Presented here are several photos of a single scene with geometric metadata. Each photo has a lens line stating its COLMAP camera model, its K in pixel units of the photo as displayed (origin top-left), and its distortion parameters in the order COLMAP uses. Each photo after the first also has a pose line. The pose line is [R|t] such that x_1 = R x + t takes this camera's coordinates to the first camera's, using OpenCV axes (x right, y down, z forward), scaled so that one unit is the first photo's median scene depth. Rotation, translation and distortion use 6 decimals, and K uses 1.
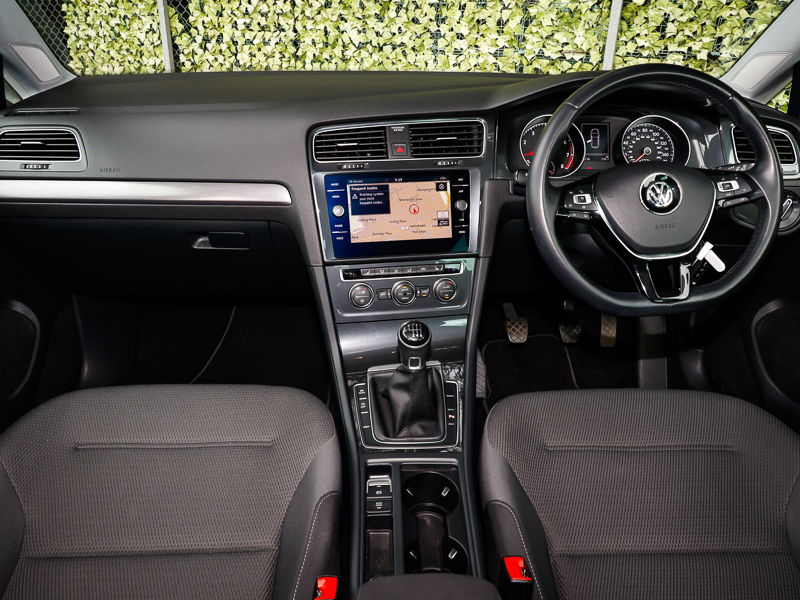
lens RADIAL K [[656.8, 0, 405.5], [0, 656.8, 296.1], [0, 0, 1]] dist [0.007366, 0.002023]
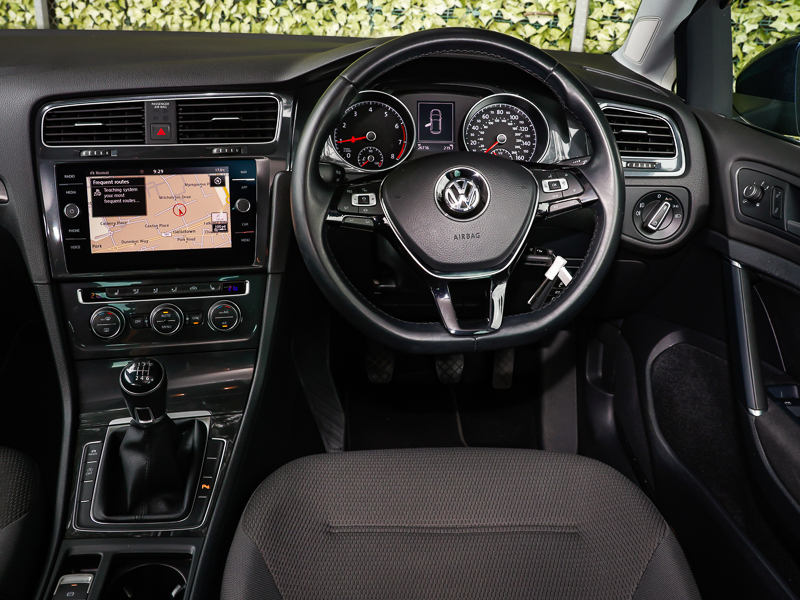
lens RADIAL K [[829.7, 0, 417.3], [0, 829.7, 270.6], [0, 0, 1]] dist [0.026703, 0.000000]
pose [[0.999626, 0.008105, 0.026109, 0.242004], [-0.006673, 0.998494, -0.054456, -0.010255], [-0.026511, 0.054262, 0.998175, 0.029705]]
